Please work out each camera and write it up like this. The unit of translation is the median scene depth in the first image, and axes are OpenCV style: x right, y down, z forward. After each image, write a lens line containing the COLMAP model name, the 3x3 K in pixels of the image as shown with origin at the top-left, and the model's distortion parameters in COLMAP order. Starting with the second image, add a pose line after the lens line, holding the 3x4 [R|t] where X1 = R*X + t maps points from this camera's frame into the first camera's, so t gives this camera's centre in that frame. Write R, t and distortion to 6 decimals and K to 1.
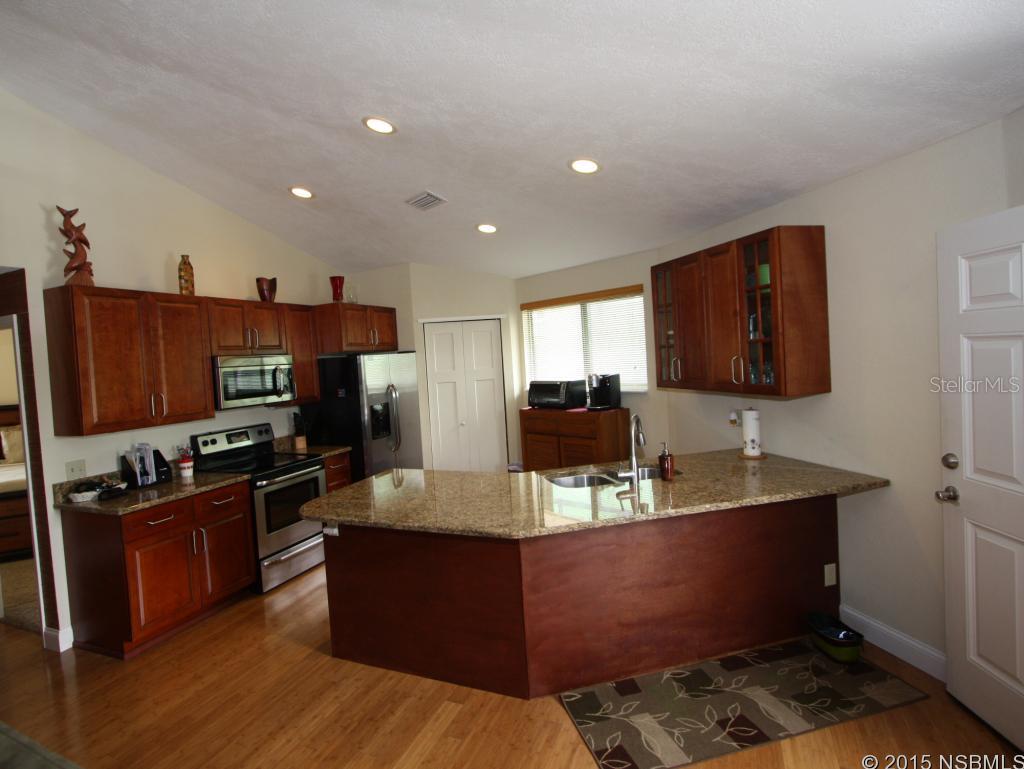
lens RADIAL K [[533.8, 0, 480.5], [0, 533.8, 377.0], [0, 0, 1]] dist [-0.012653, -0.000343]
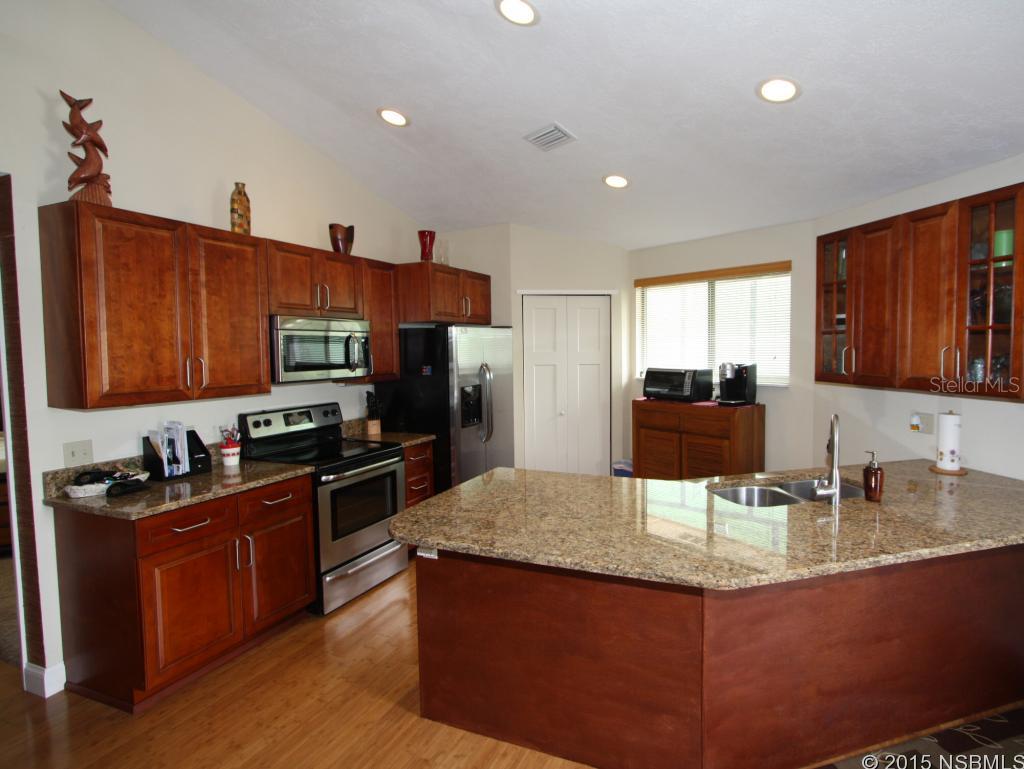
lens RADIAL K [[535.4, 0, 572.3], [0, 535.4, 375.1], [0, 0, 1]] dist [-0.012131, -0.000174]
pose [[0.997148, 0.048889, 0.057497, -0.104614], [-0.049880, 0.998628, 0.015933, 0.016257], [-0.056639, -0.018755, 0.998219, 0.194273]]
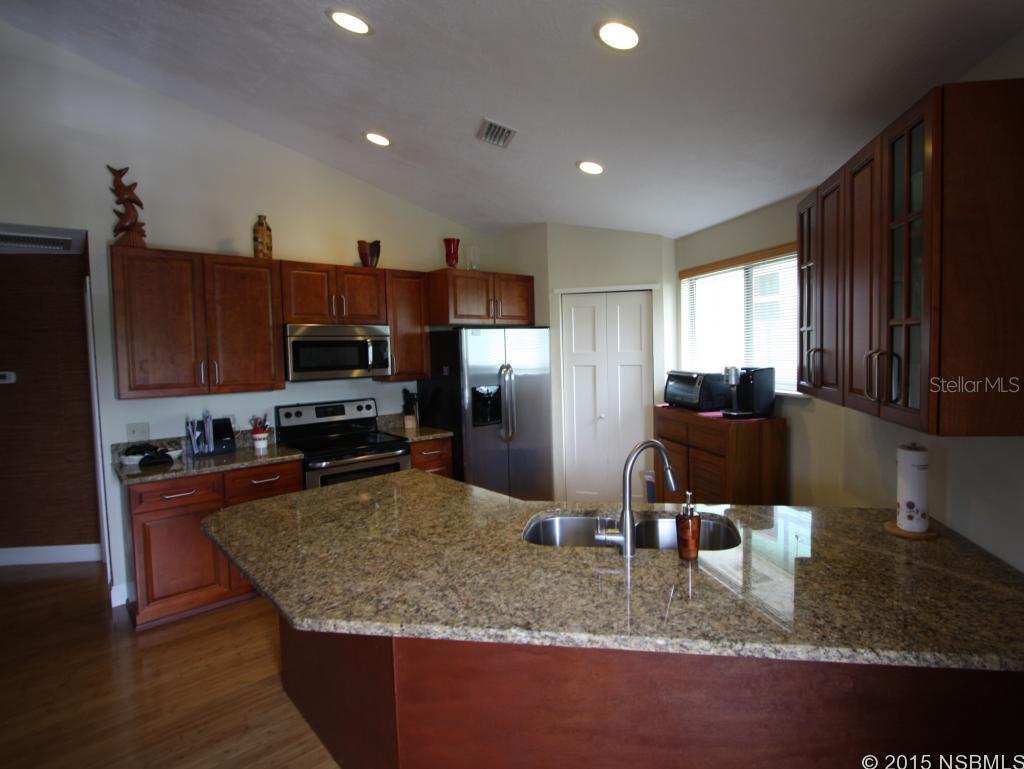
lens RADIAL K [[535.4, 0, 572.3], [0, 535.4, 375.1], [0, 0, 1]] dist [-0.012131, -0.000174]
pose [[0.934182, 0.064202, -0.350973, 0.321214], [-0.051148, 0.997615, 0.046350, -0.019338], [0.353111, -0.025348, 0.935238, 0.314311]]
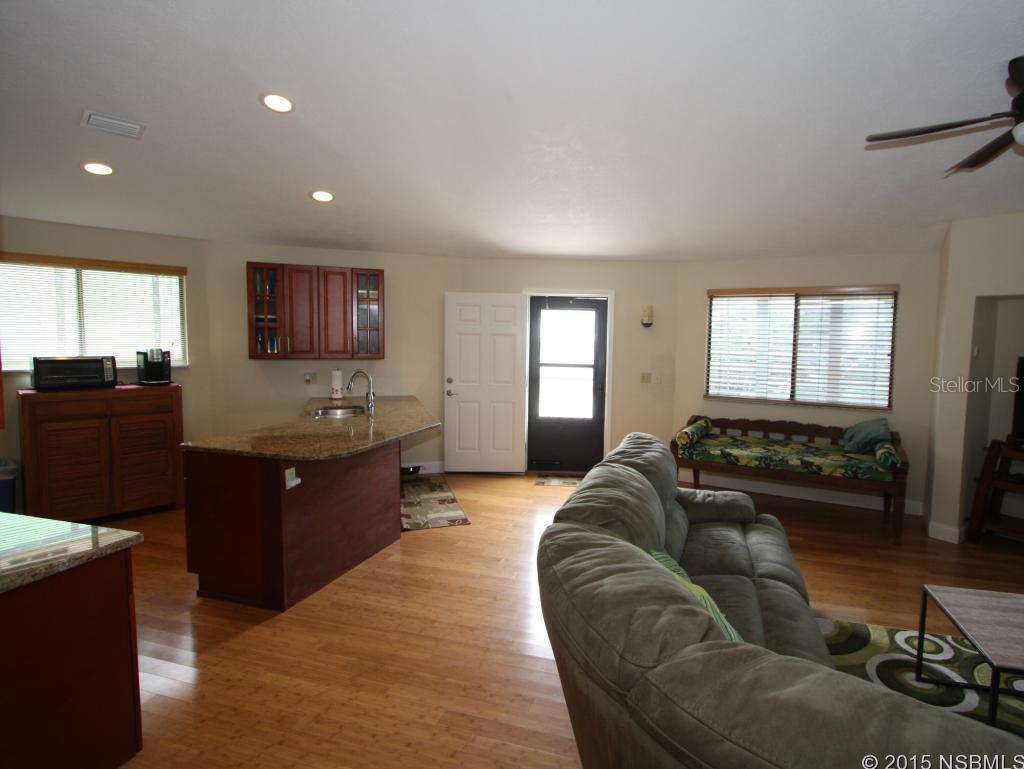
lens RADIAL K [[535.4, 0, 572.3], [0, 535.4, 375.1], [0, 0, 1]] dist [-0.012131, -0.000174]
pose [[-0.161371, -0.015020, 0.986779, -1.082604], [0.031414, 0.999299, 0.020347, 0.058286], [-0.986394, 0.034282, -0.160787, 0.484359]]
